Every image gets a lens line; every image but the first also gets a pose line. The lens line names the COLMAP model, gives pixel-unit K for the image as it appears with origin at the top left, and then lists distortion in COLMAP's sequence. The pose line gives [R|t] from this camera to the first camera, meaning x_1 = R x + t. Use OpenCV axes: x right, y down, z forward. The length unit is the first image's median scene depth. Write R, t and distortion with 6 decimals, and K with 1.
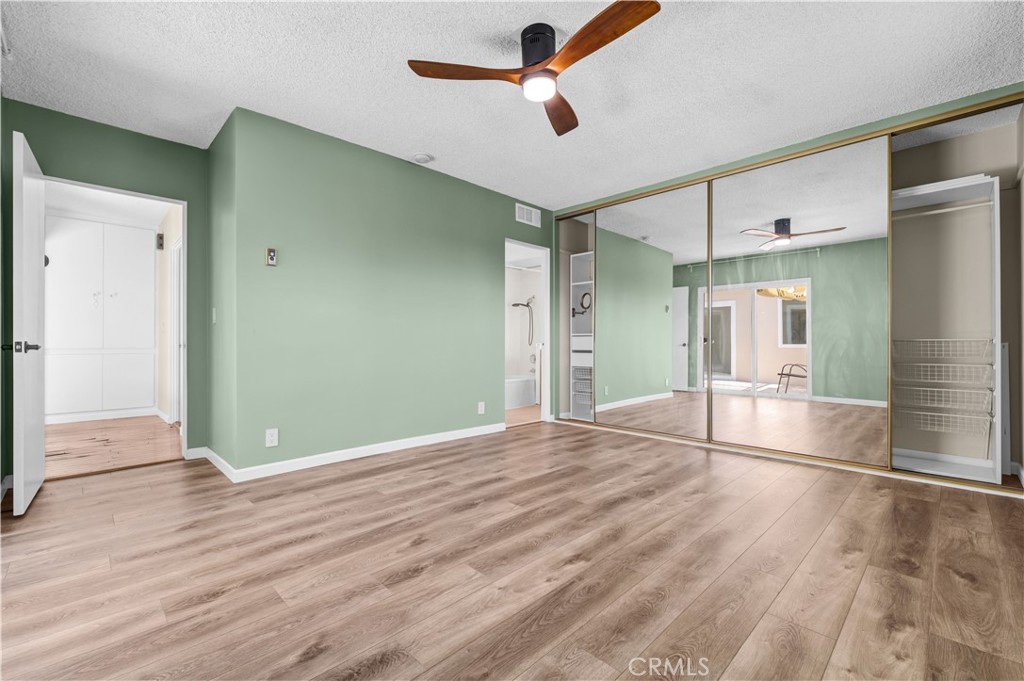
lens RADIAL K [[436.0, 0, 514.8], [0, 436.0, 343.0], [0, 0, 1]] dist [-0.004472, -0.000557]
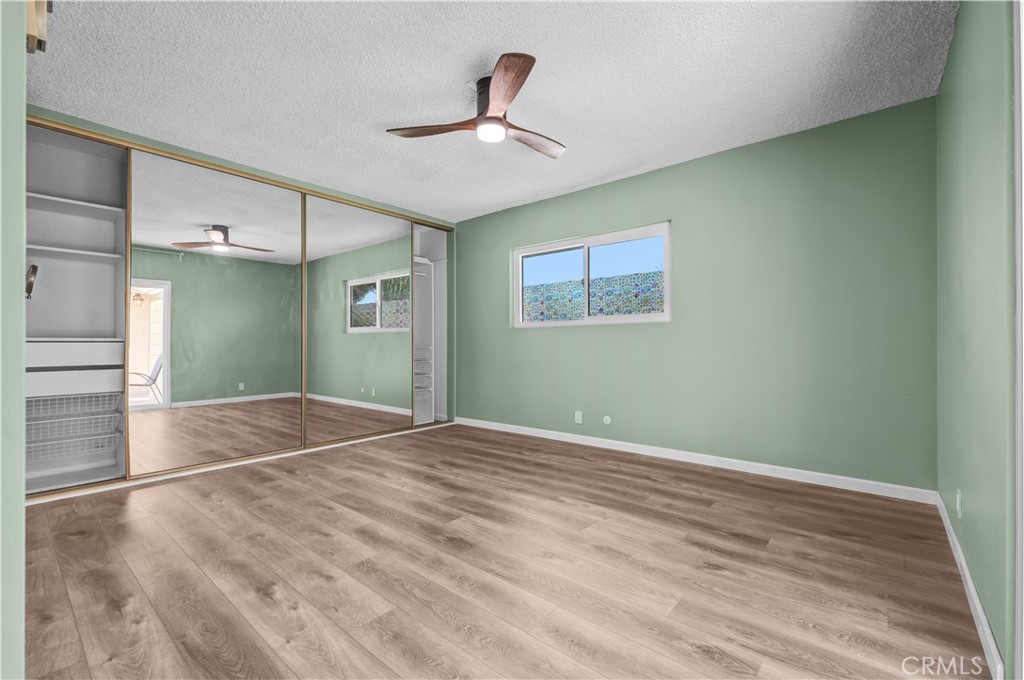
lens RADIAL K [[436.0, 0, 514.8], [0, 436.0, 342.5], [0, 0, 1]] dist [-0.004472, -0.000557]
pose [[-0.084396, 0.002227, 0.996430, -1.013370], [-0.000035, 0.999997, -0.002238, -0.029592], [-0.996432, -0.000223, -0.084396, 0.964854]]
